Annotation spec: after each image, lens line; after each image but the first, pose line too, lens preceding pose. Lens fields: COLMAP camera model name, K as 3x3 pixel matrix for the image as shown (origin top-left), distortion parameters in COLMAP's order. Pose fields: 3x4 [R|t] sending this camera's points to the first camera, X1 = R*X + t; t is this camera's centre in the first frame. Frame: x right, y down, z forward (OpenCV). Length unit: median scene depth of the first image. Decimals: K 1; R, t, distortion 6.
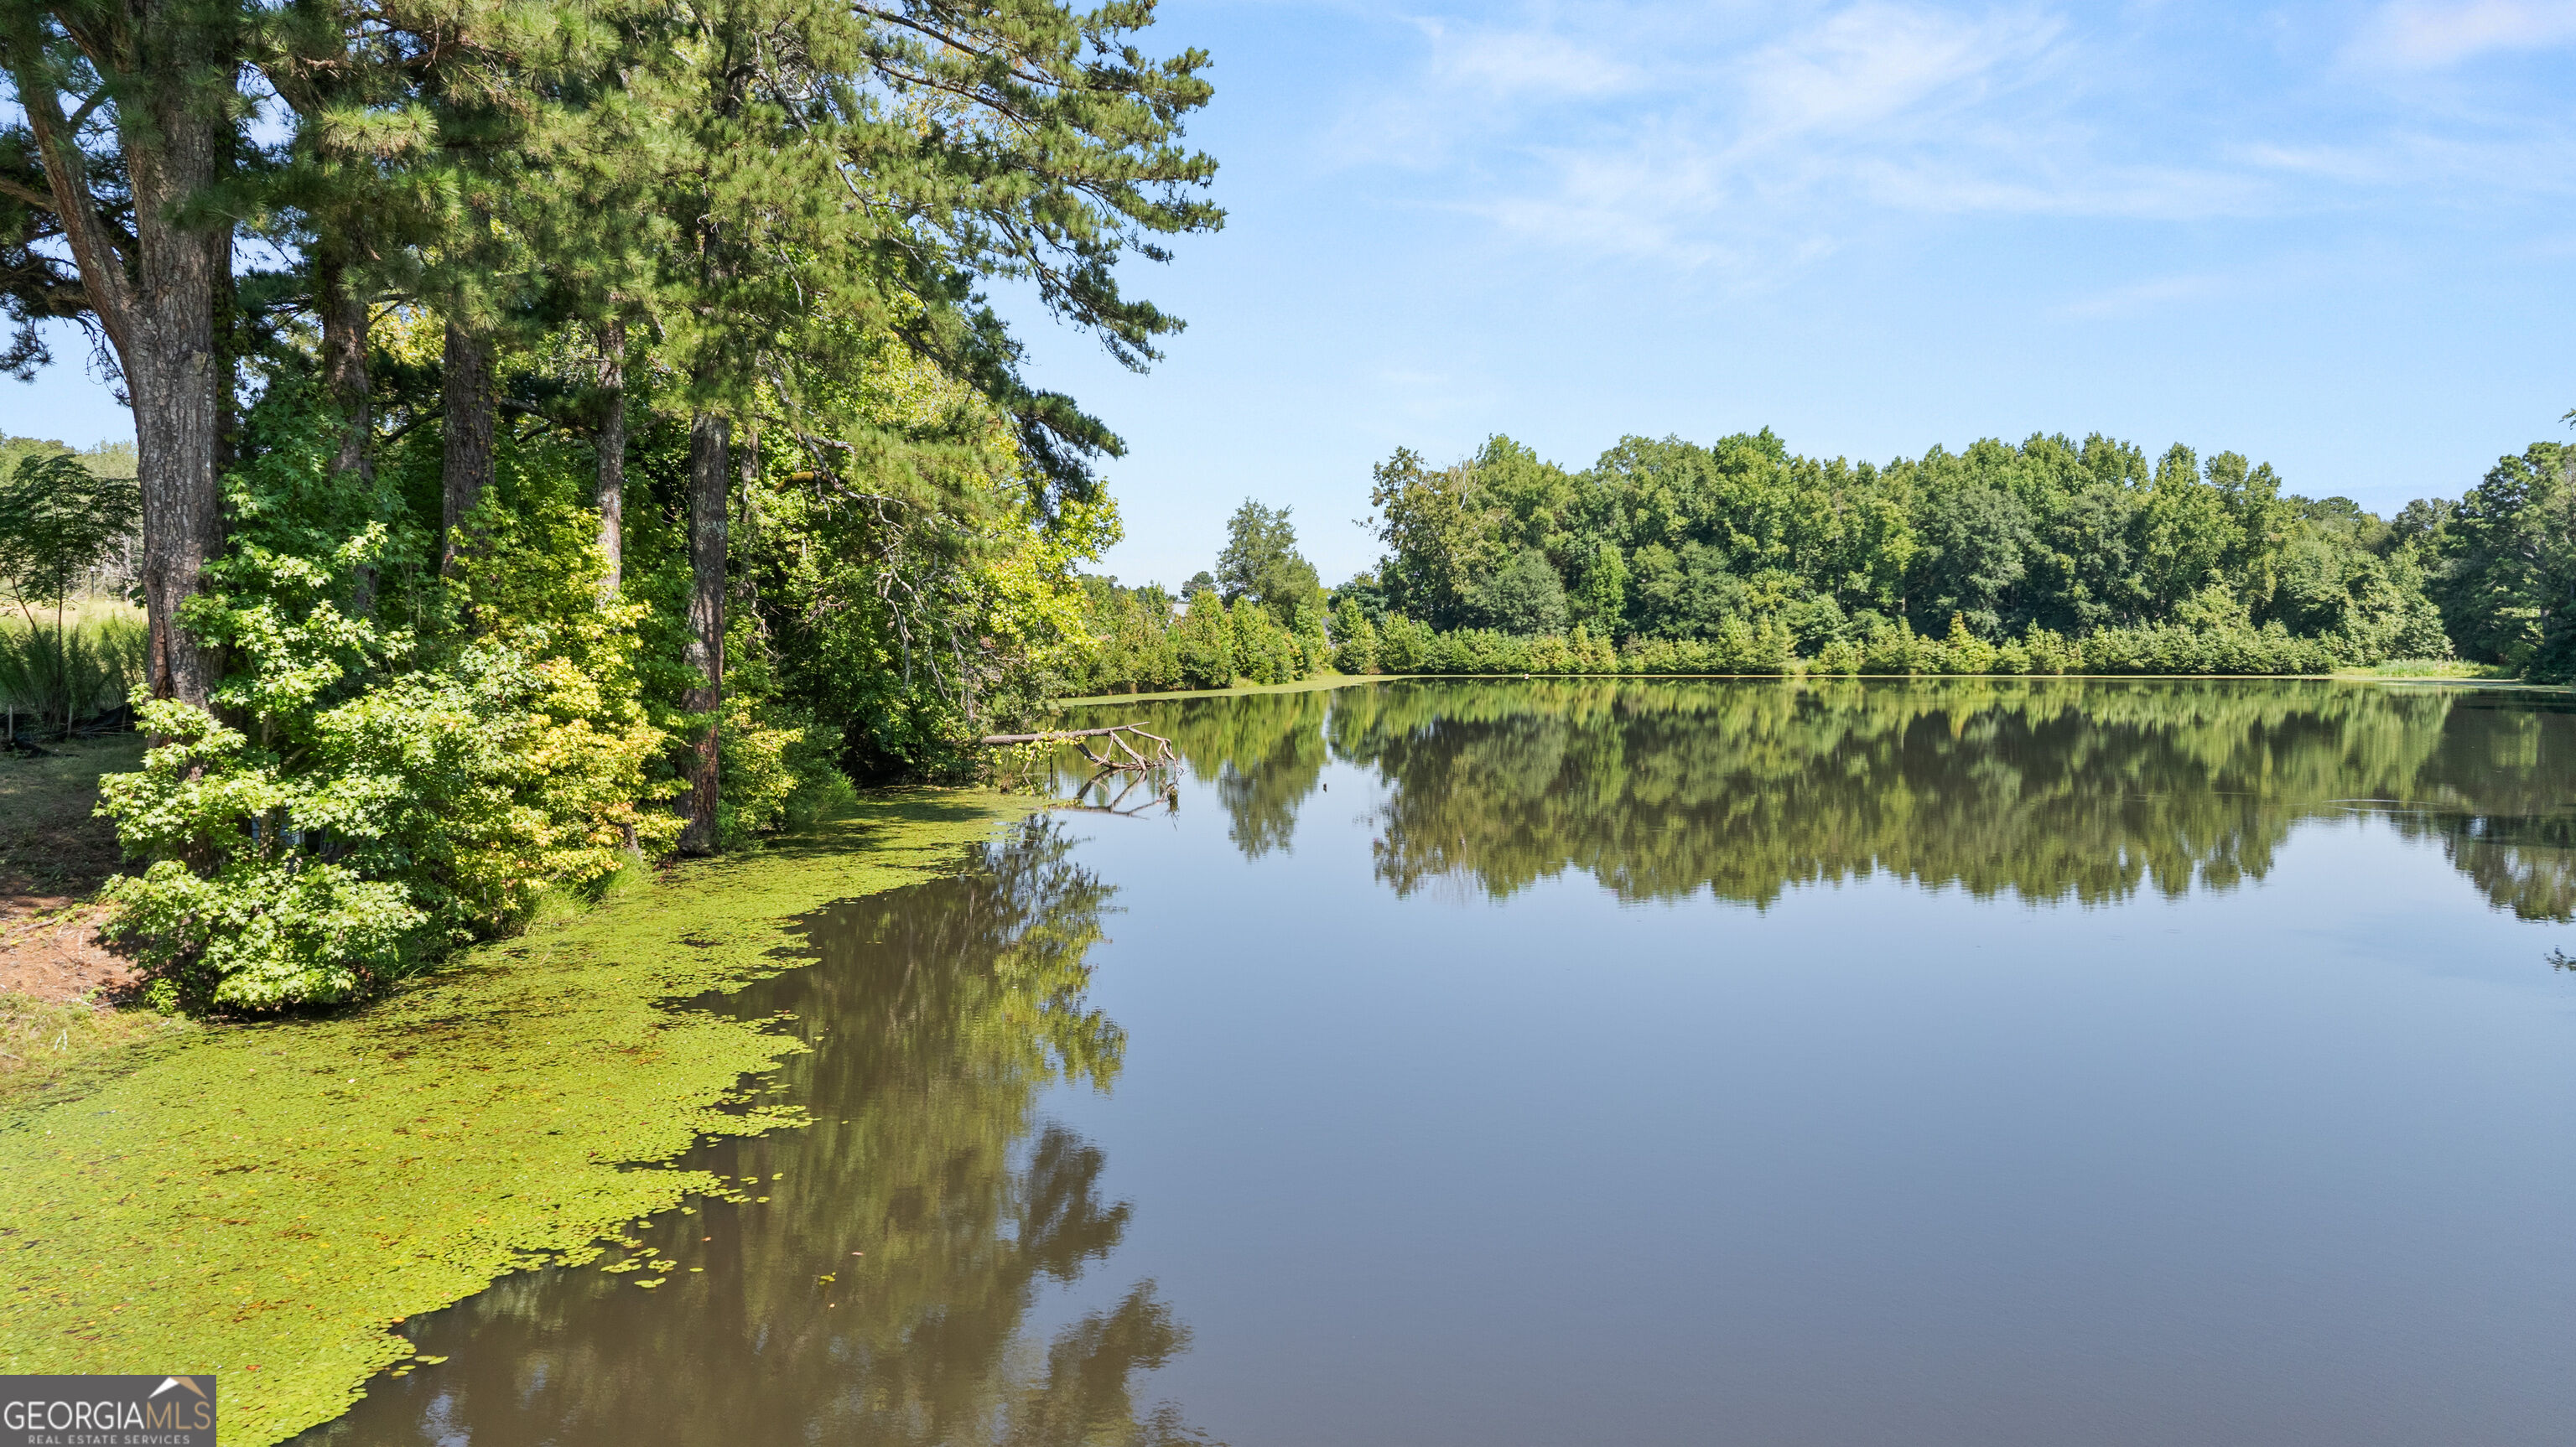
lens RADIAL K [[1803.5, 0, 1287.1], [0, 1803.5, 736.0], [0, 0, 1]] dist [-0.037274, 0.031078]
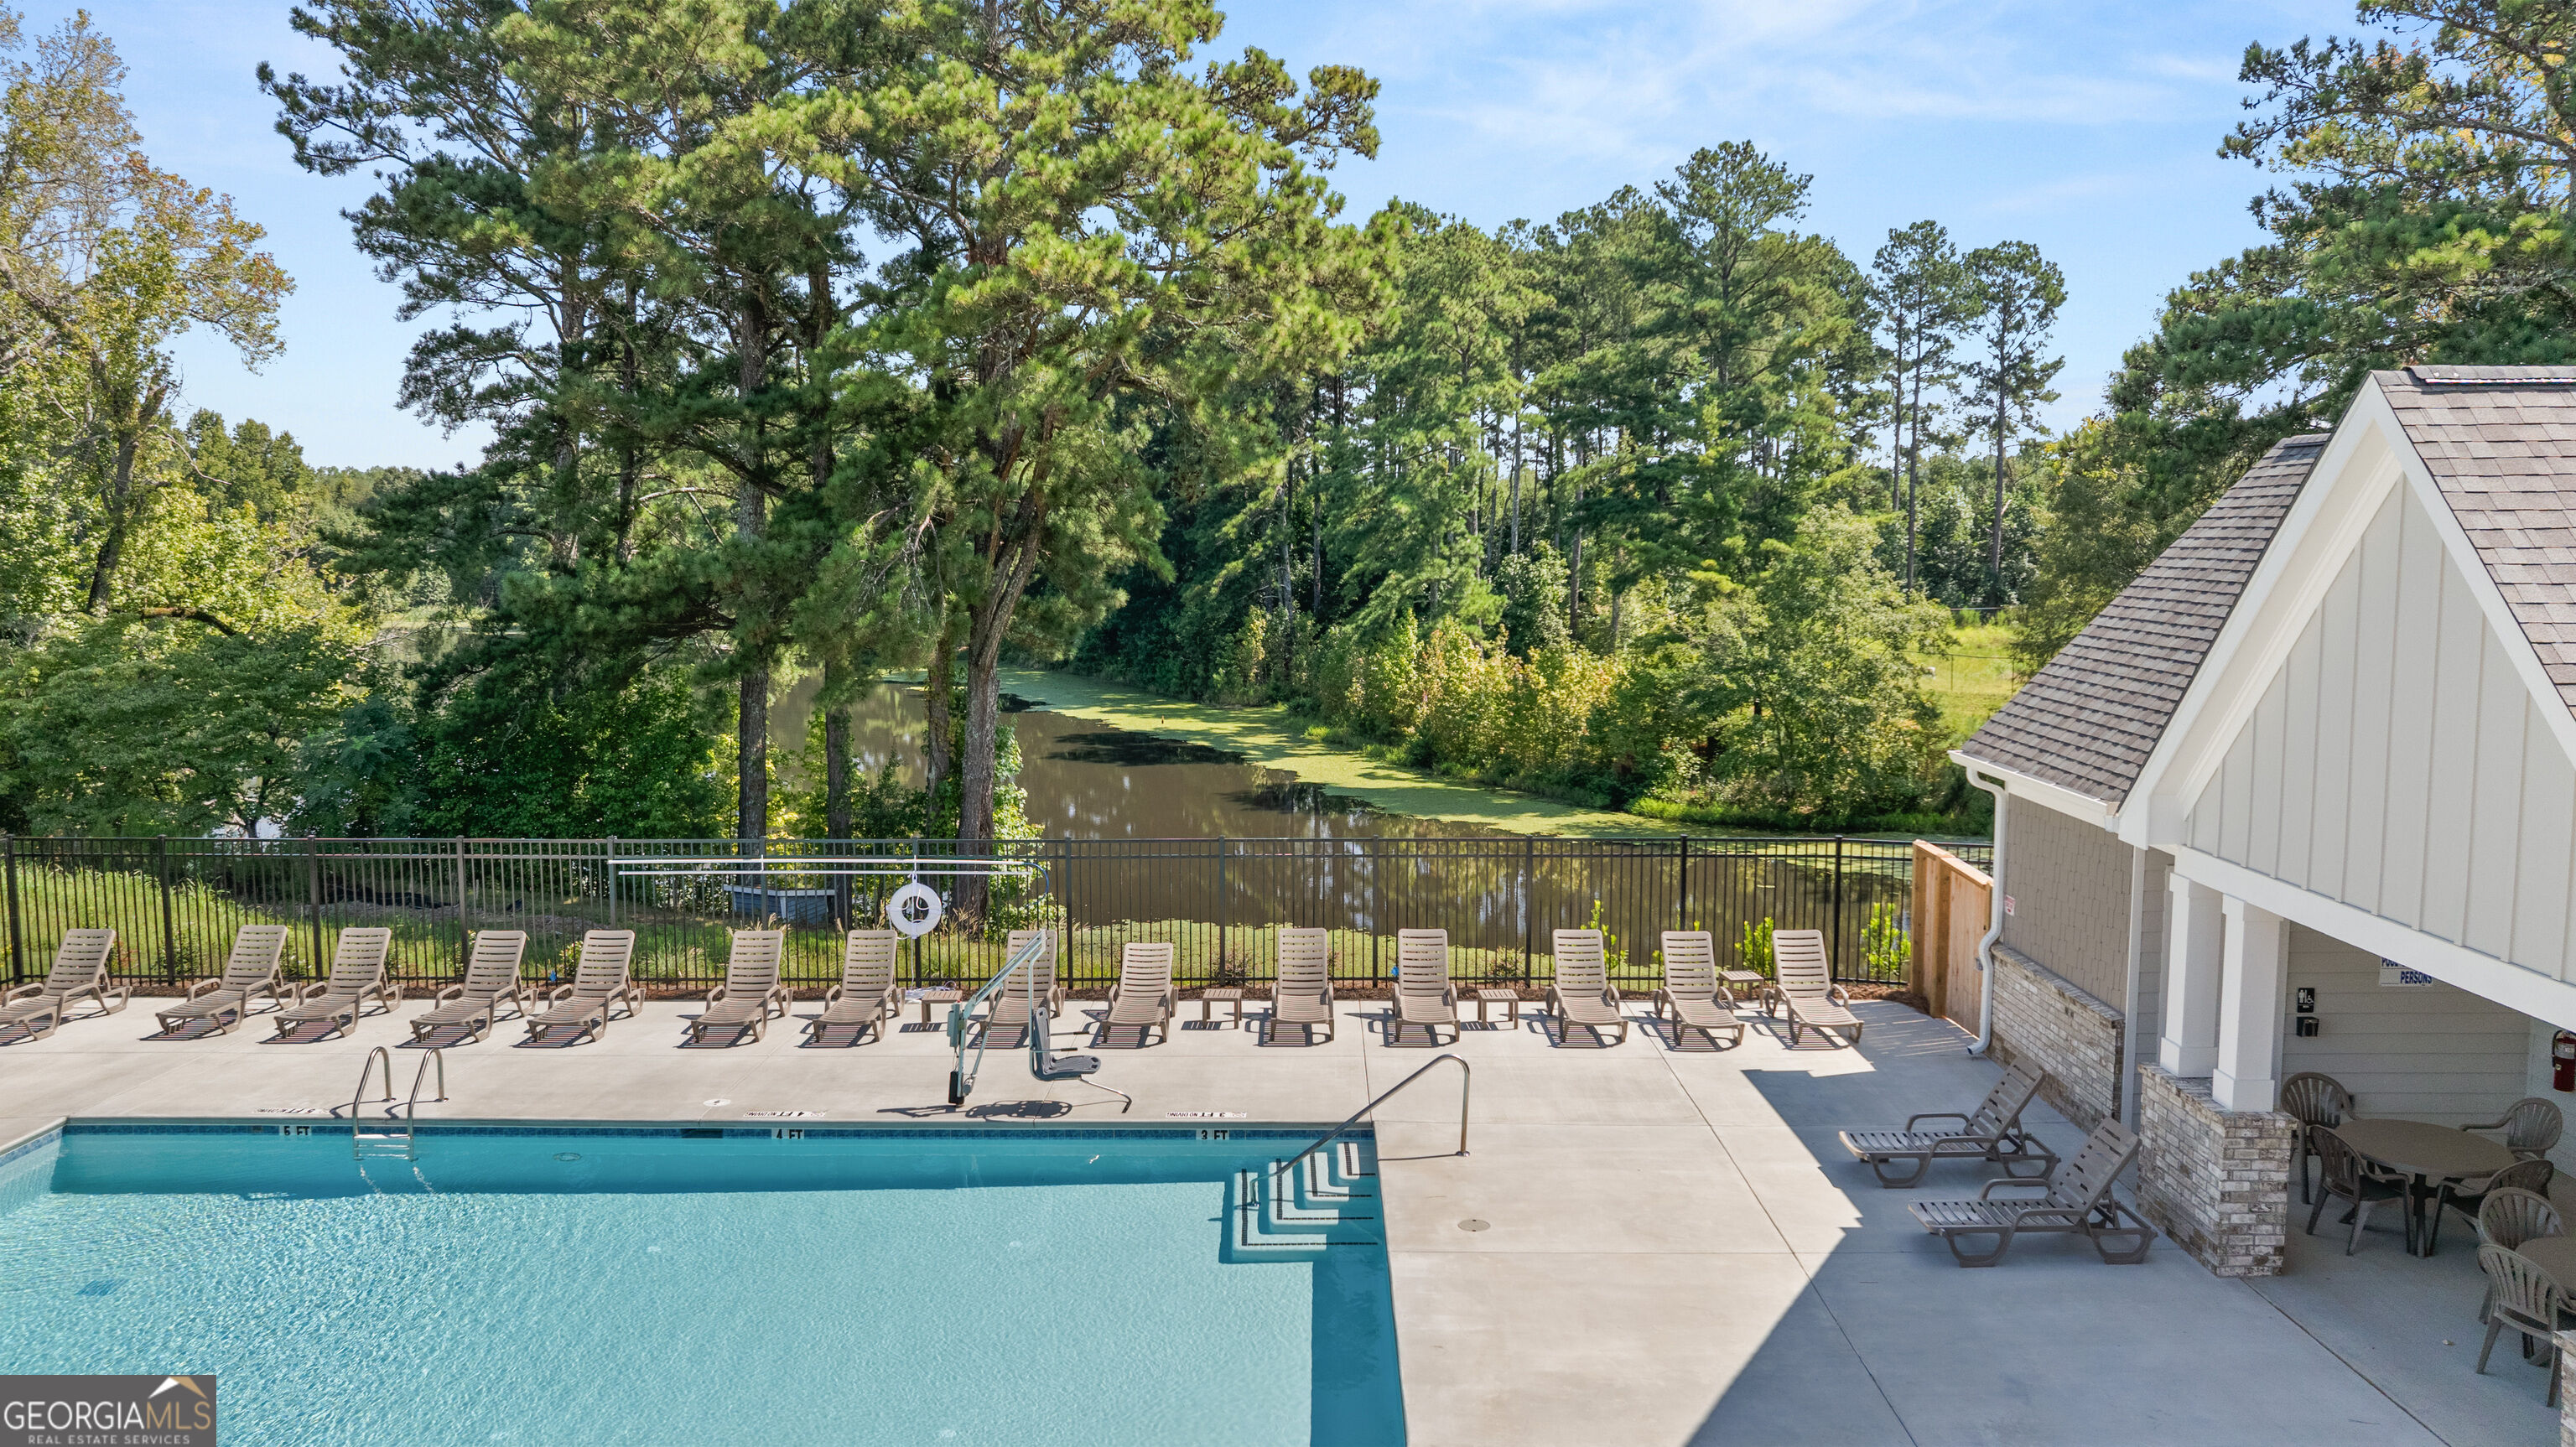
lens RADIAL K [[1803.5, 0, 1290.8], [0, 1803.5, 723.5], [0, 0, 1]] dist [-0.037274, 0.031078]
pose [[0.396028, -0.095203, 0.913290, -0.250462], [0.048432, 0.995392, 0.082760, -0.033304], [-0.916960, 0.011457, 0.398814, -0.026367]]
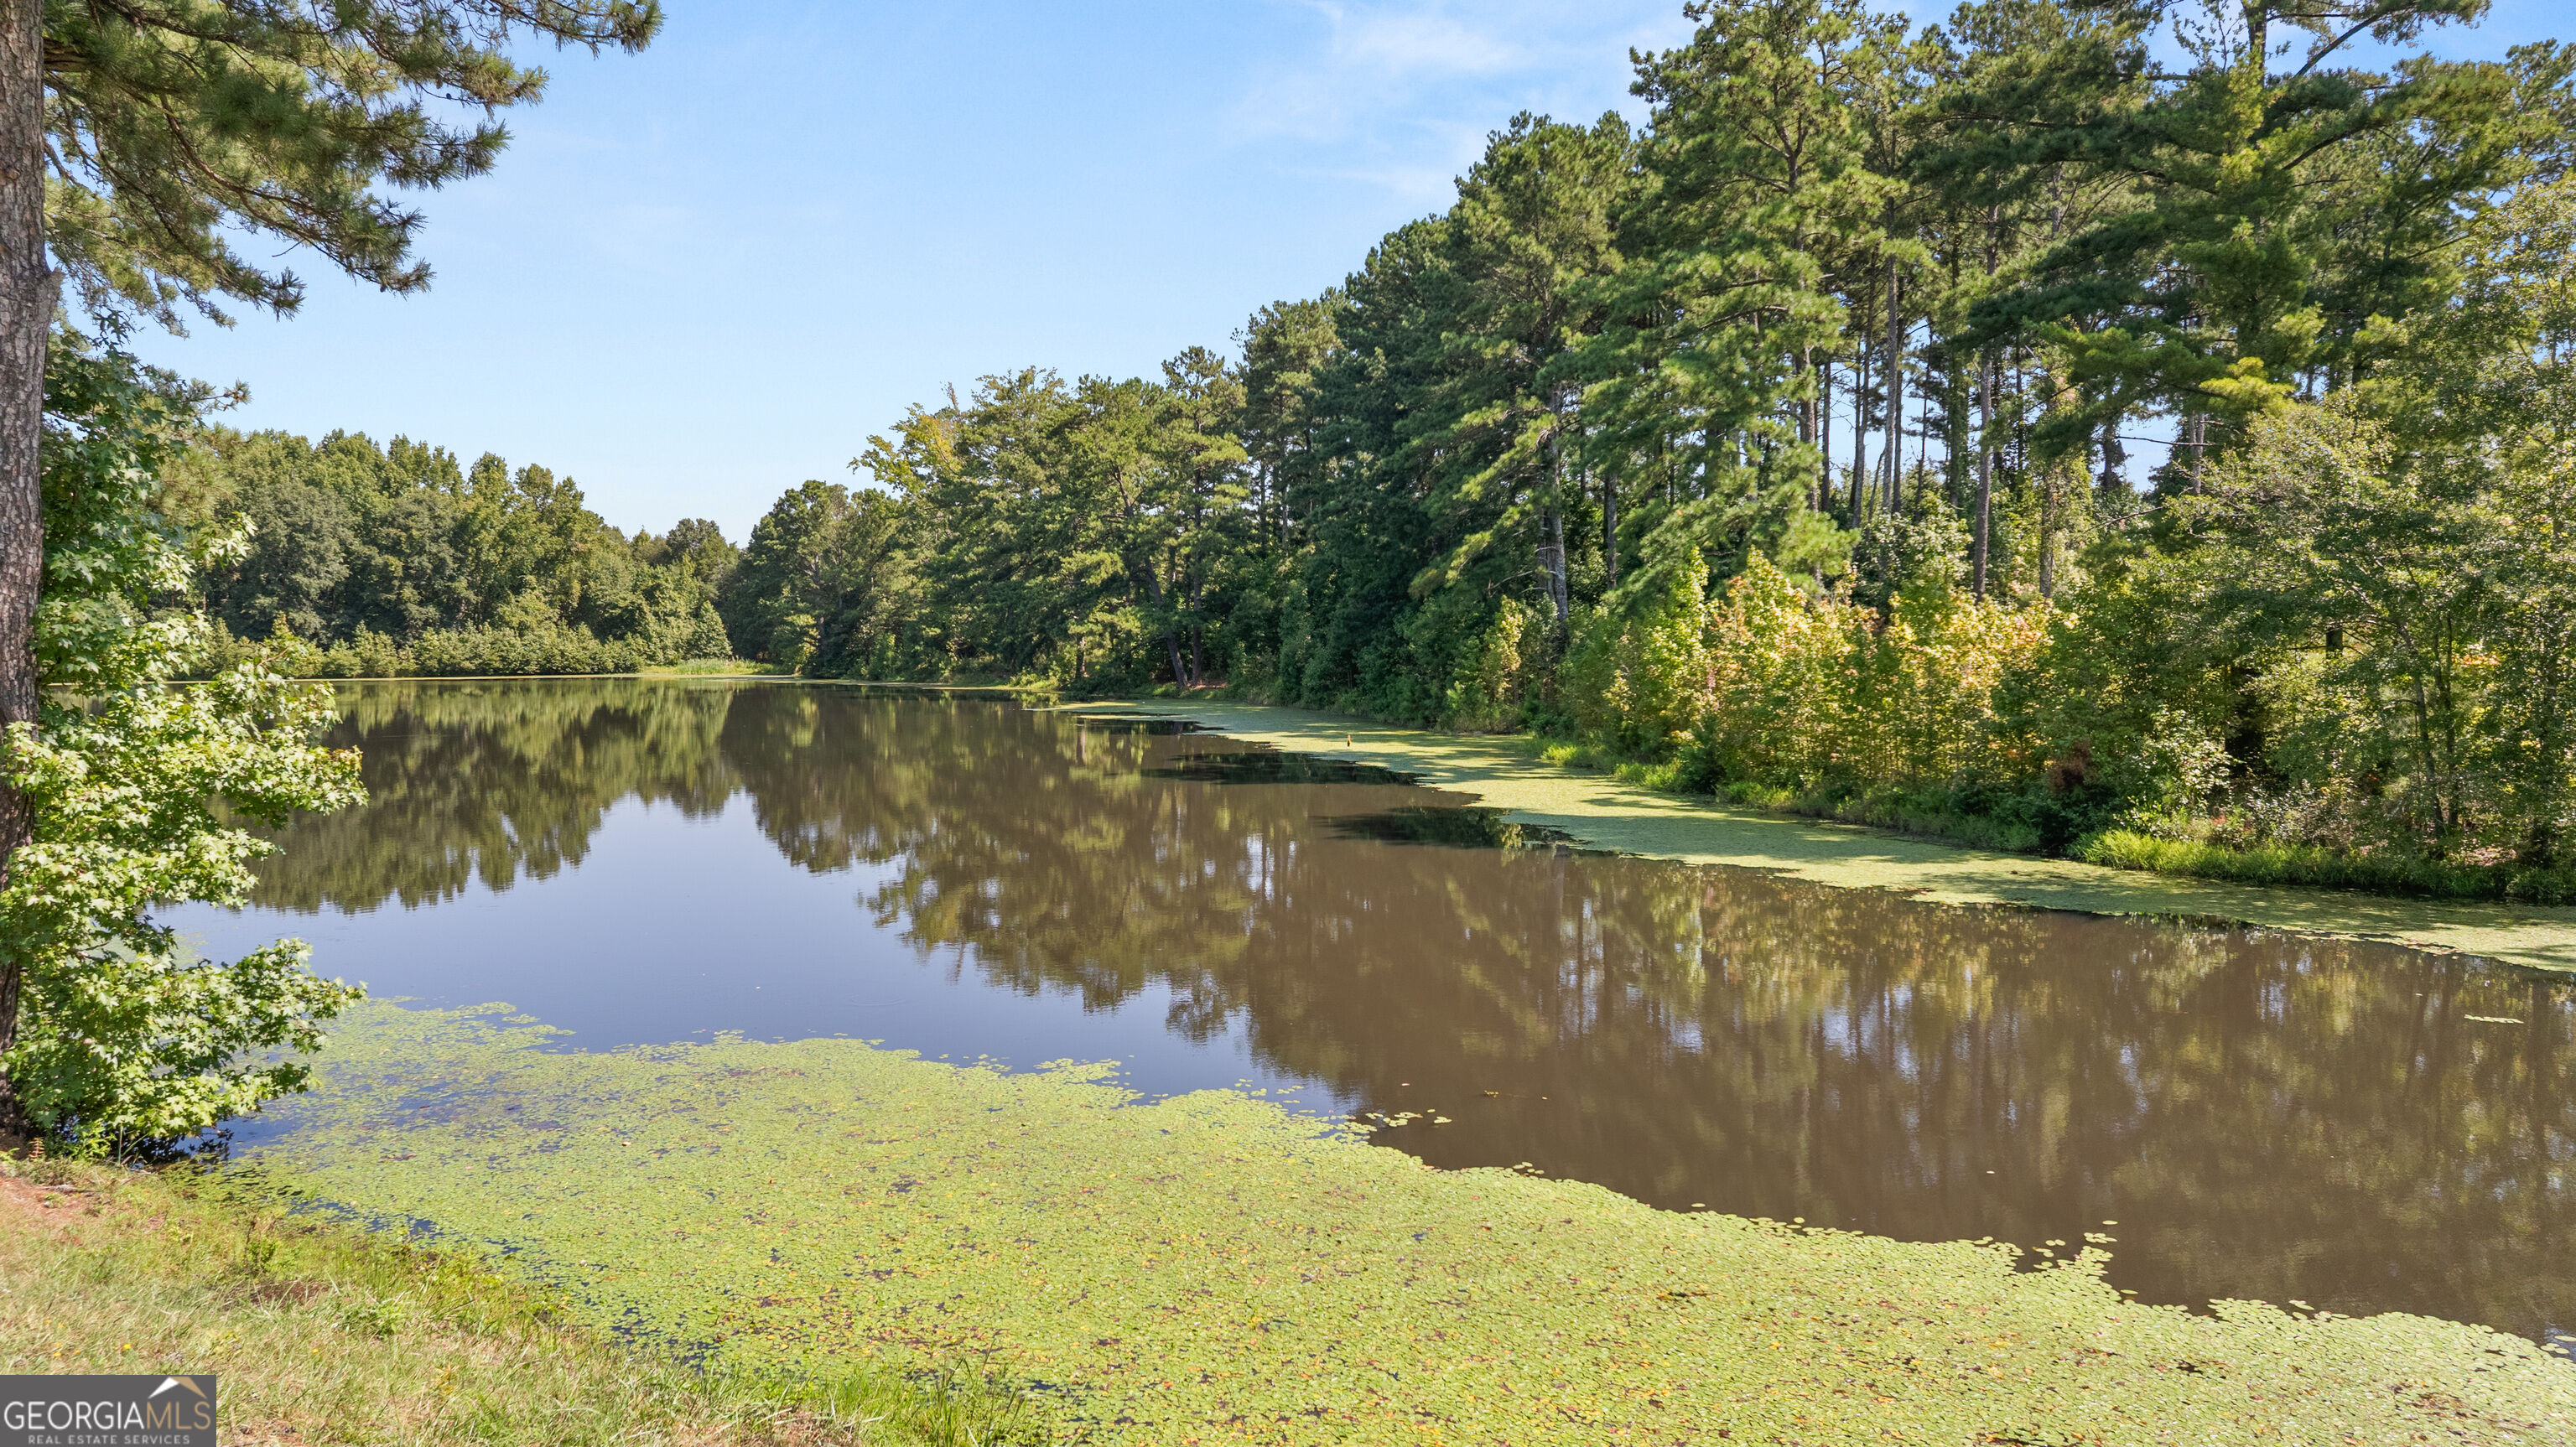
lens RADIAL K [[1803.5, 0, 1304.8], [0, 1803.5, 723.5], [0, 0, 1]] dist [-0.037274, 0.031078]
pose [[0.578501, -0.035965, 0.814889, -0.084557], [0.042000, 0.999016, 0.014275, -0.001588], [-0.814600, 0.025968, 0.579442, 0.014838]]
